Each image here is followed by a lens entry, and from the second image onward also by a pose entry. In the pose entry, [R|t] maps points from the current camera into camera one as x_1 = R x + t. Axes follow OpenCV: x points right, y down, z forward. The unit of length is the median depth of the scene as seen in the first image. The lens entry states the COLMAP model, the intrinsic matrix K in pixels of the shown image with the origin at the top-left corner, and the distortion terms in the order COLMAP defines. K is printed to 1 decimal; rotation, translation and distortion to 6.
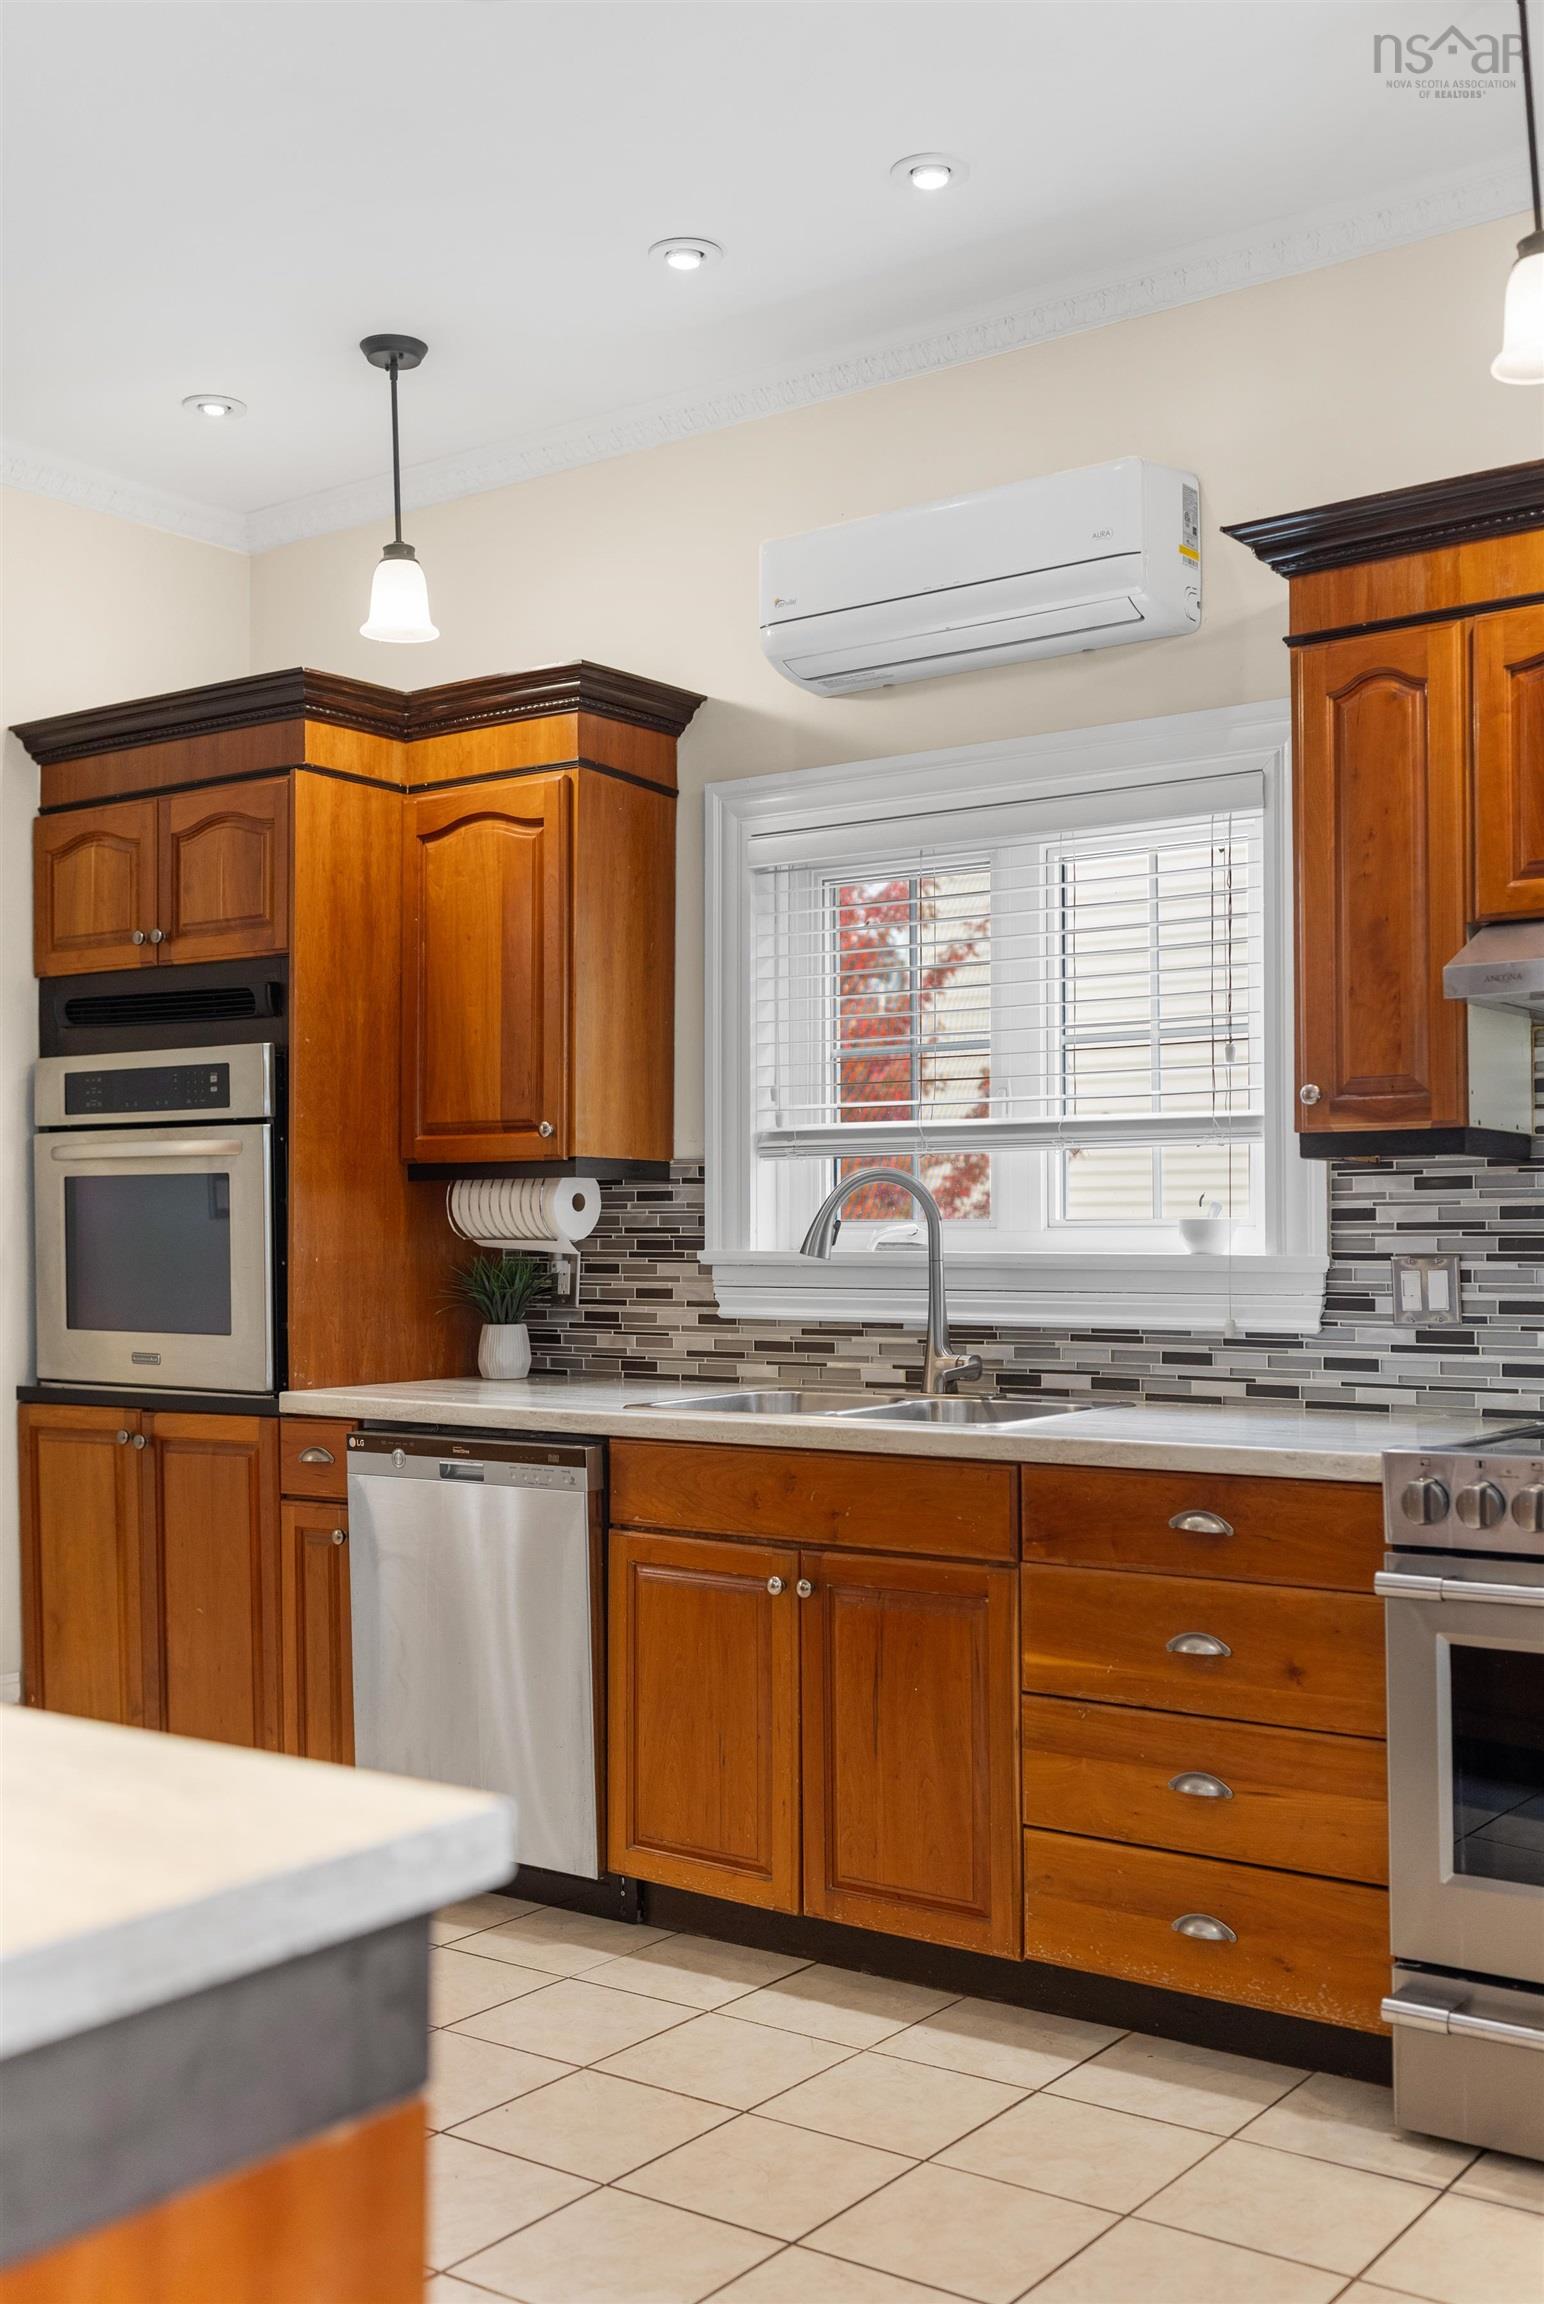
lens RADIAL K [[2277.1, 0, 772.0], [0, 2277.1, 1152.0], [0, 0, 1]] dist [0.018454, -0.015080]
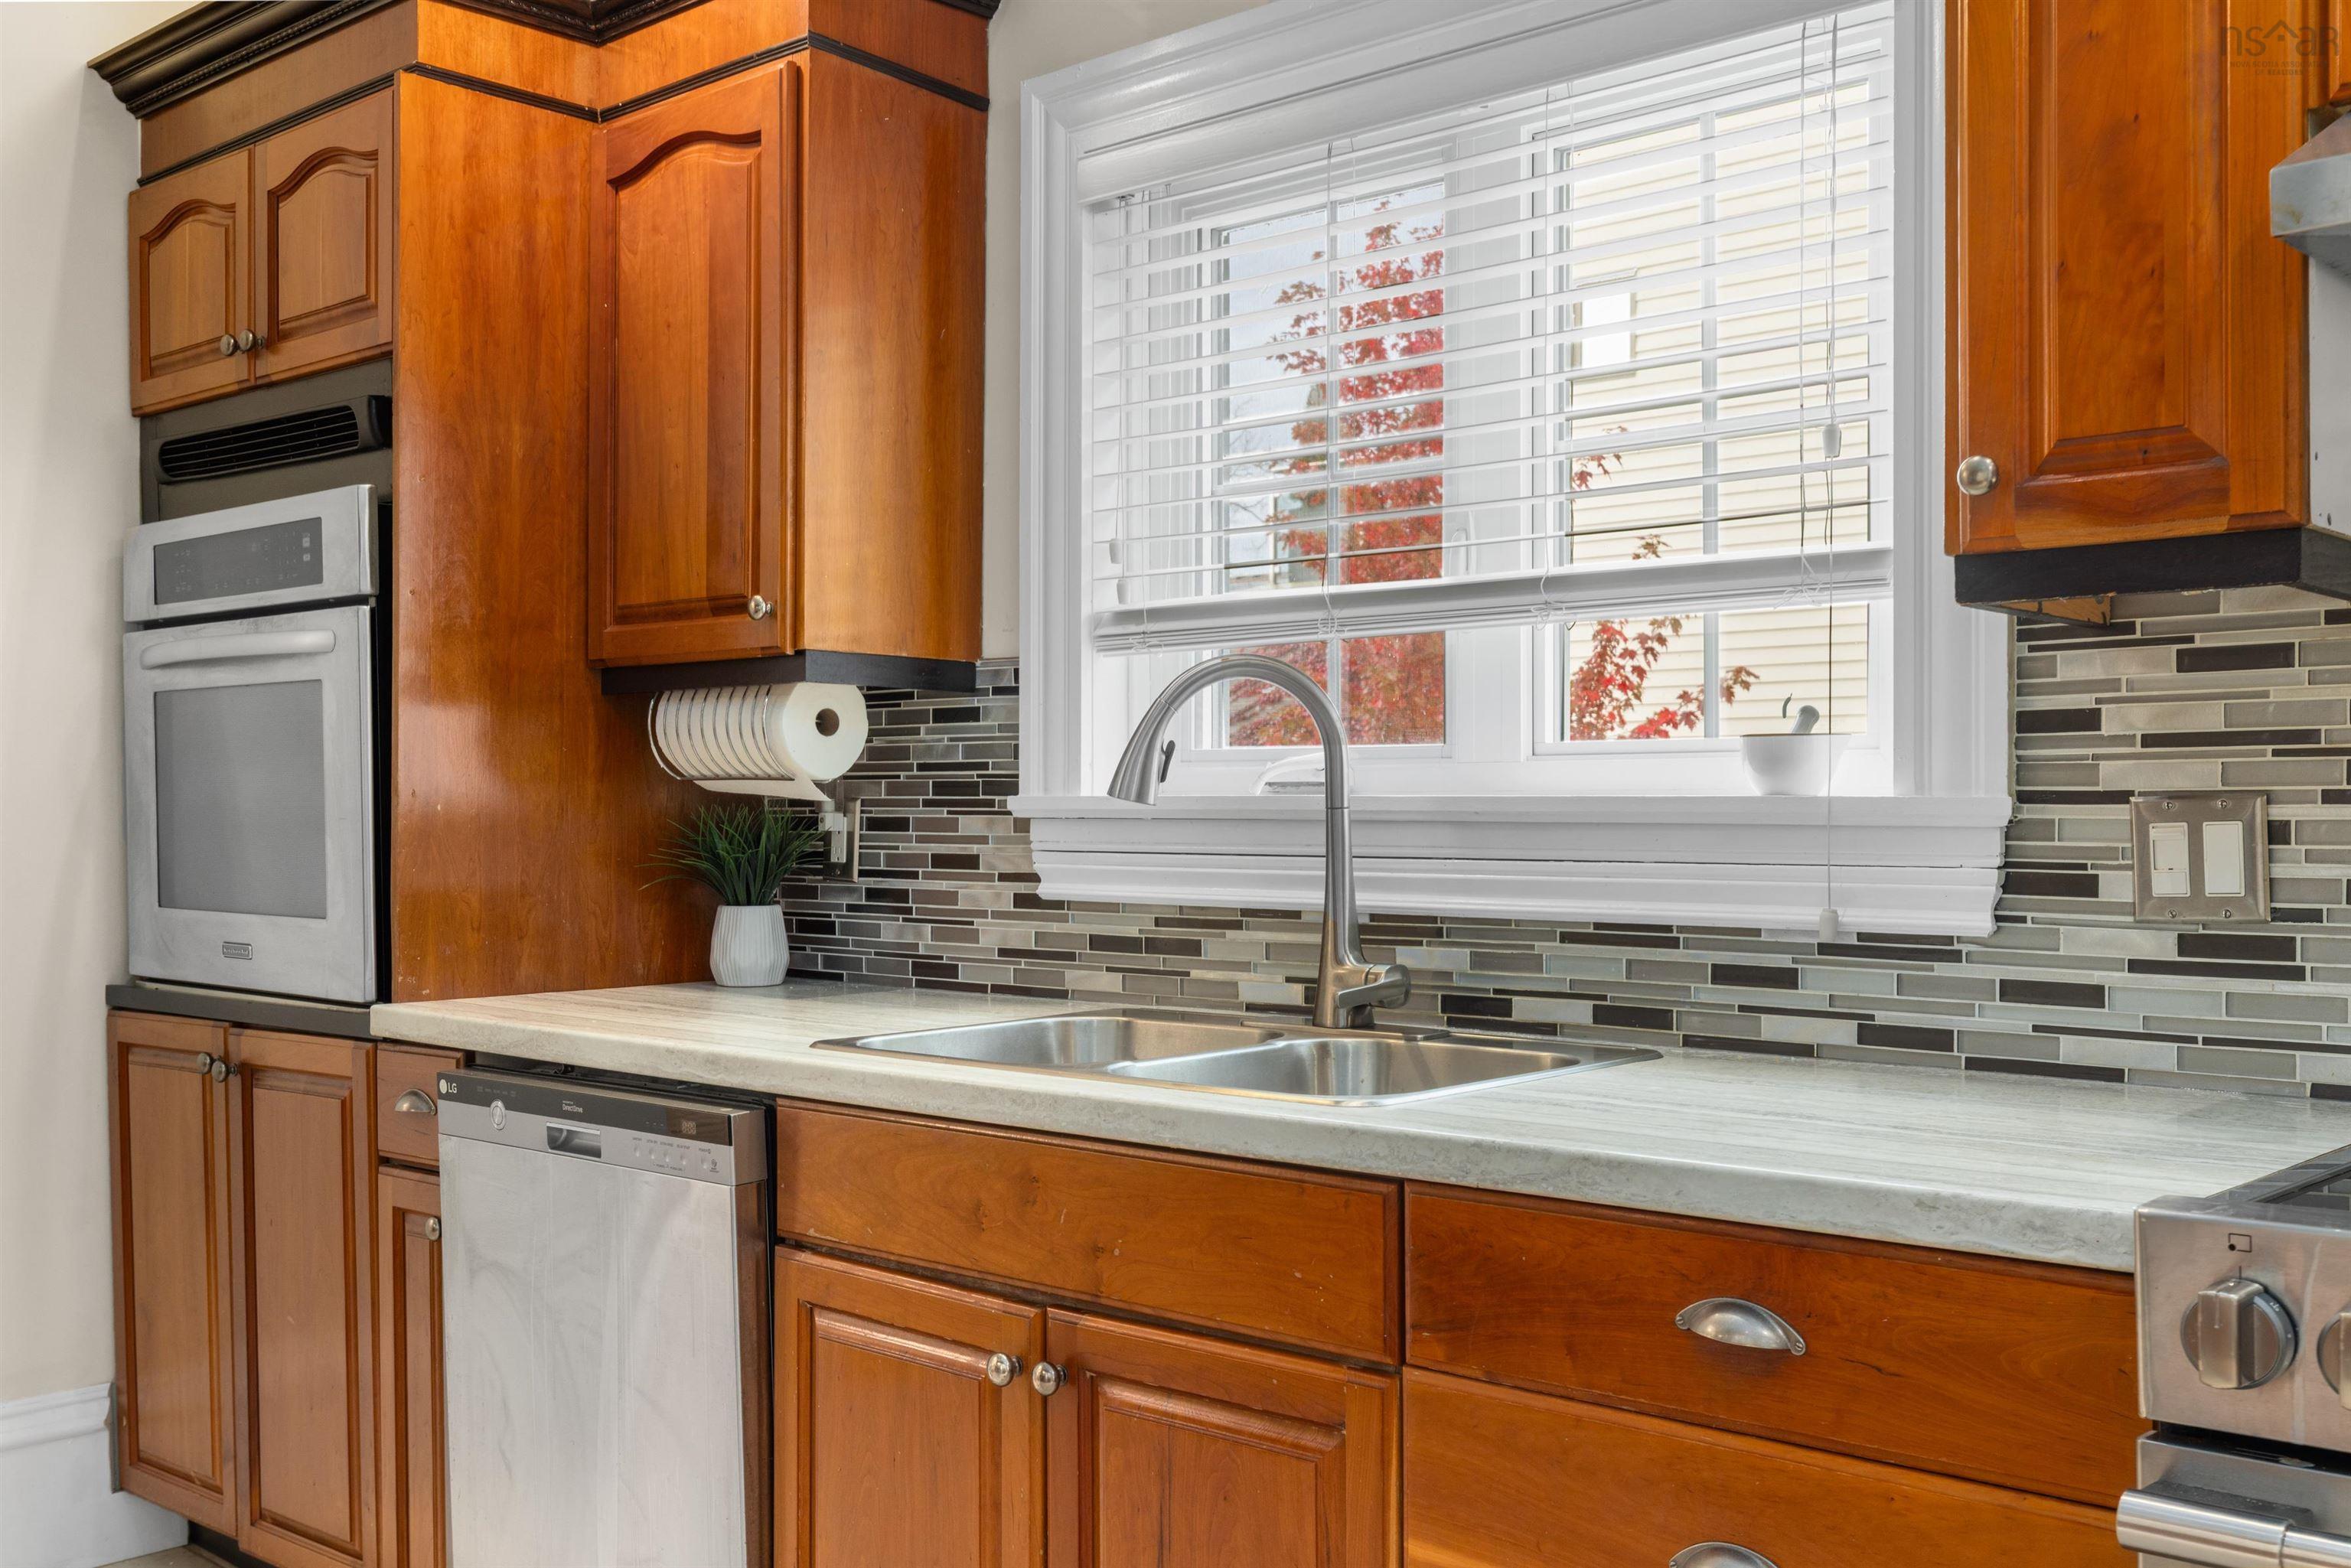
lens RADIAL K [[2269.2, 0, 1140.7], [0, 2269.2, 780.6], [0, 0, 1]] dist [0.004384, -0.006029]
pose [[0.992216, 0.000919, -0.124522, 0.098555], [0.001923, 0.999740, 0.022703, 0.027438], [0.124511, -0.022766, 0.991957, 0.407414]]
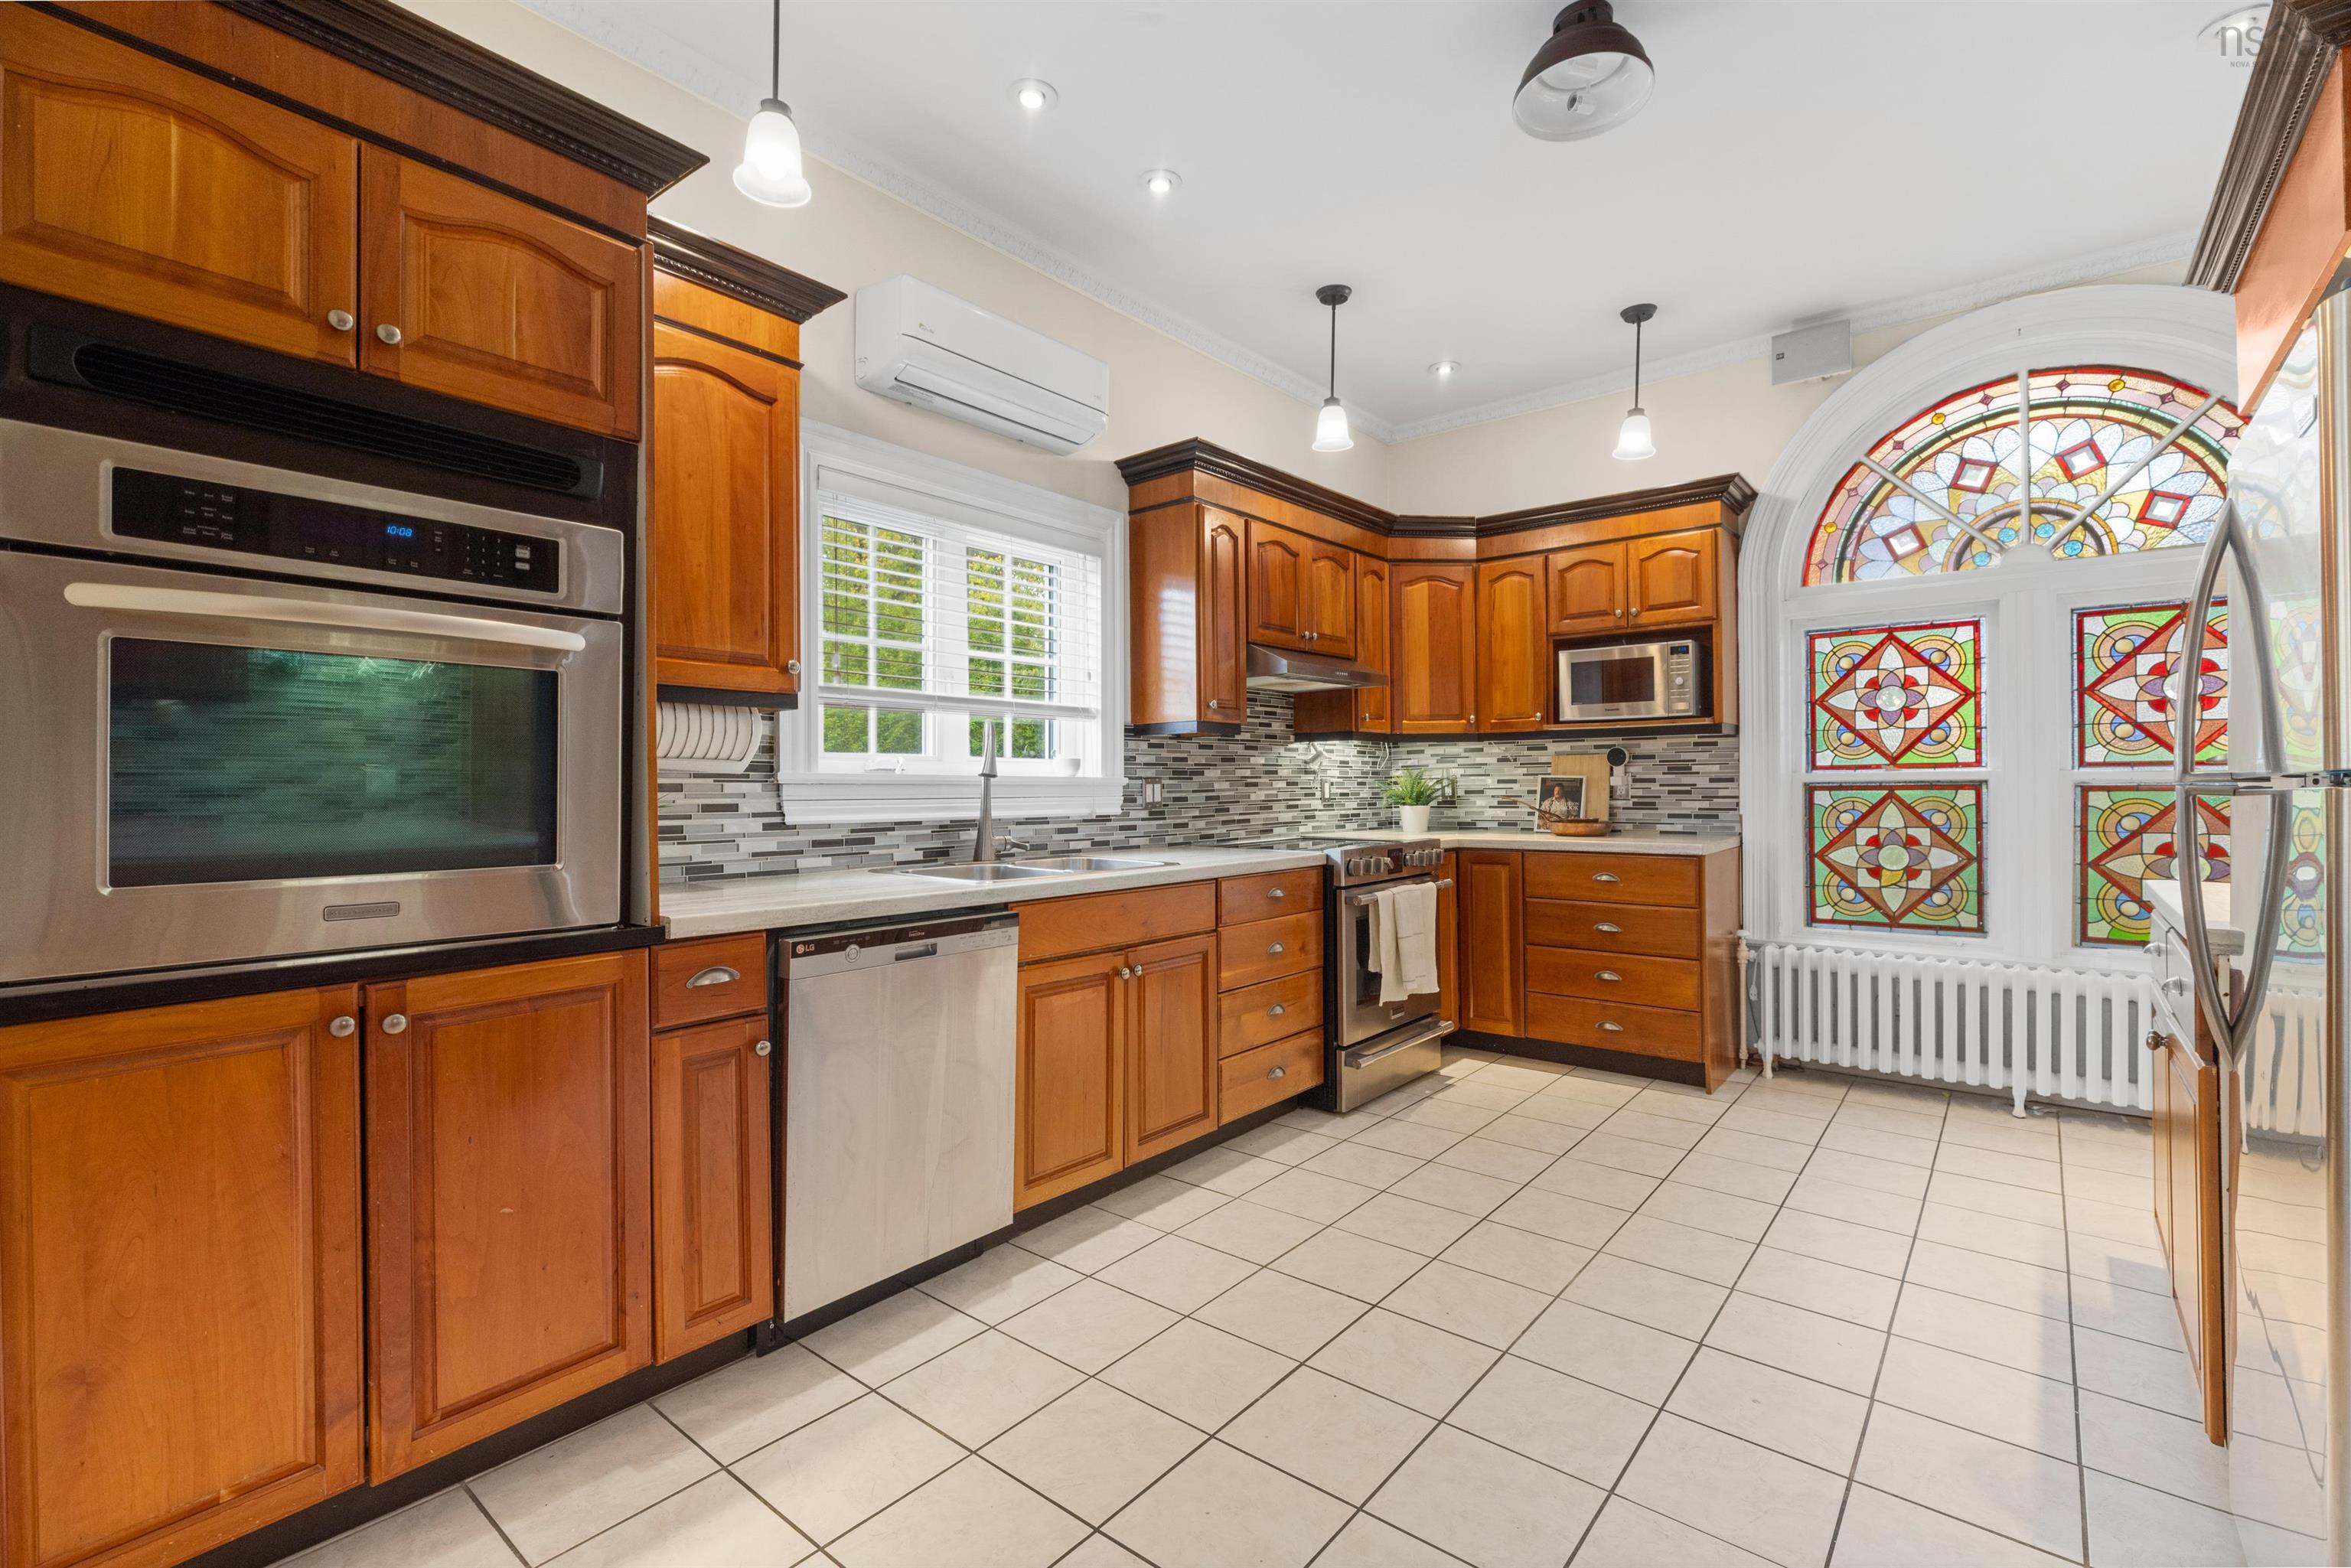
lens RADIAL K [[1039.3, 0, 1174.2], [0, 1039.3, 780.5], [0, 0, 1]] dist [0.001487, -0.000339]
pose [[0.069996, 0.008414, 0.997512, -0.681680], [-0.032507, 0.999453, -0.006150, 0.050158], [-0.997017, -0.031995, 0.070231, 0.841463]]
